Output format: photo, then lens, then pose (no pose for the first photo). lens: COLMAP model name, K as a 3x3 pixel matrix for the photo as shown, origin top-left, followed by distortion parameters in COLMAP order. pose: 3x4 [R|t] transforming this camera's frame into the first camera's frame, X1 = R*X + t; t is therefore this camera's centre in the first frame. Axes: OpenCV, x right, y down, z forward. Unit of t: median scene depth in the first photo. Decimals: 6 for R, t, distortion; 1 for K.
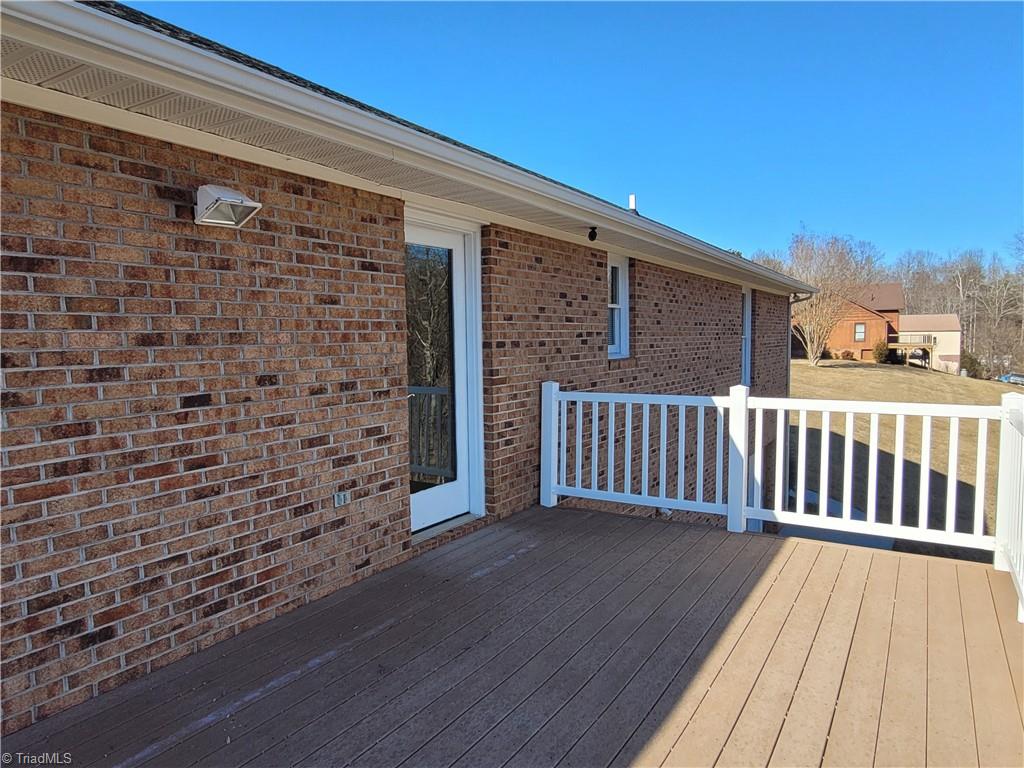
lens RADIAL K [[666.8, 0, 506.1], [0, 666.8, 385.8], [0, 0, 1]] dist [0.004257, 0.001675]
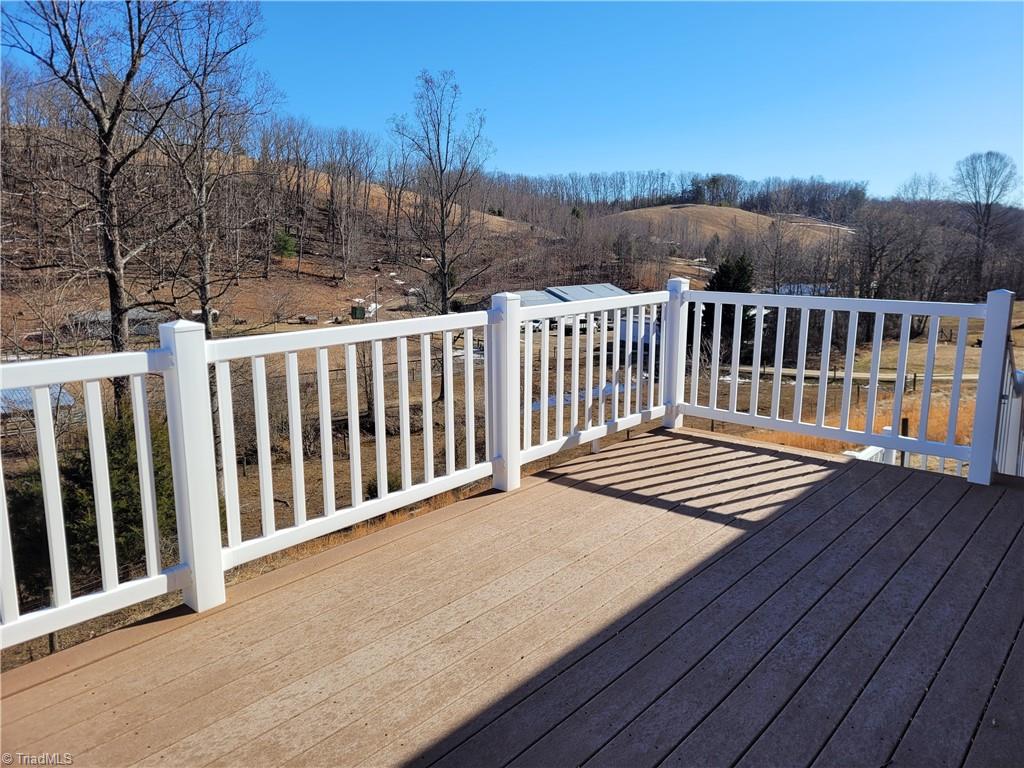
lens RADIAL K [[768.5, 0, 509.6], [0, 768.5, 382.7], [0, 0, 1]] dist [-0.008429, -0.003935]
pose [[-0.987519, -0.002382, 0.157482, 0.098372], [0.038396, 0.966077, 0.255383, -0.054284], [-0.152749, 0.258242, -0.953928, 1.009125]]
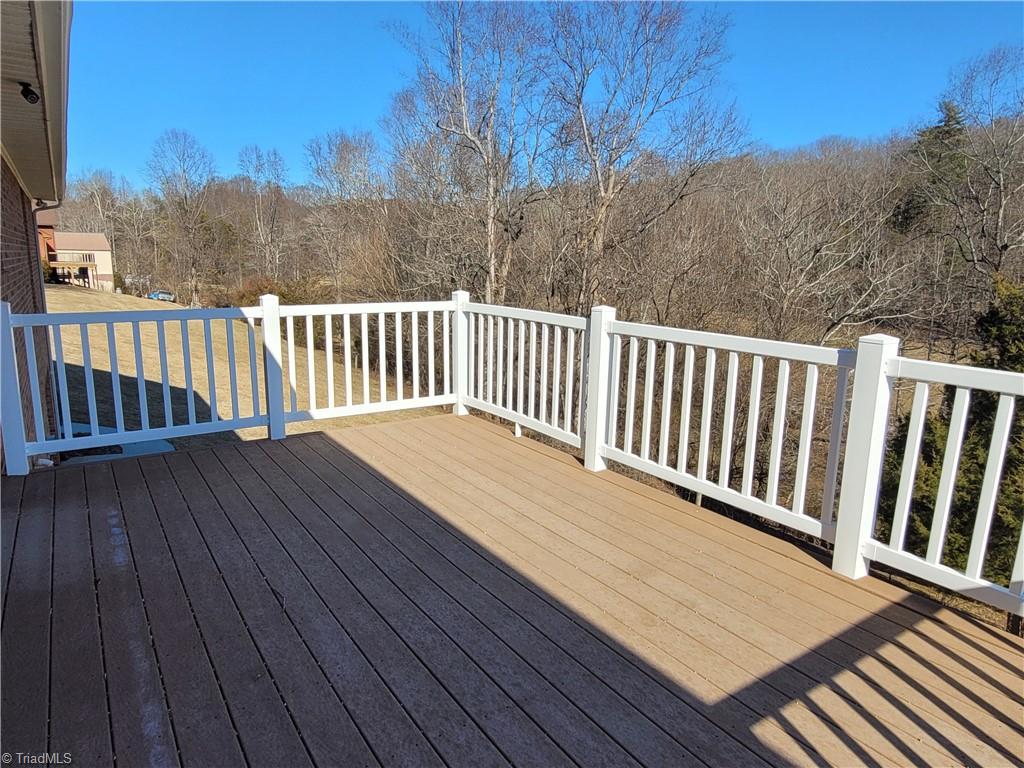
lens RADIAL K [[666.8, 0, 504.0], [0, 666.8, 385.6], [0, 0, 1]] dist [0.004257, 0.001675]
pose [[0.420004, -0.155128, 0.894166, -0.415104], [0.048614, 0.987713, 0.148523, 0.002990], [-0.906219, -0.018911, 0.422385, 0.258375]]
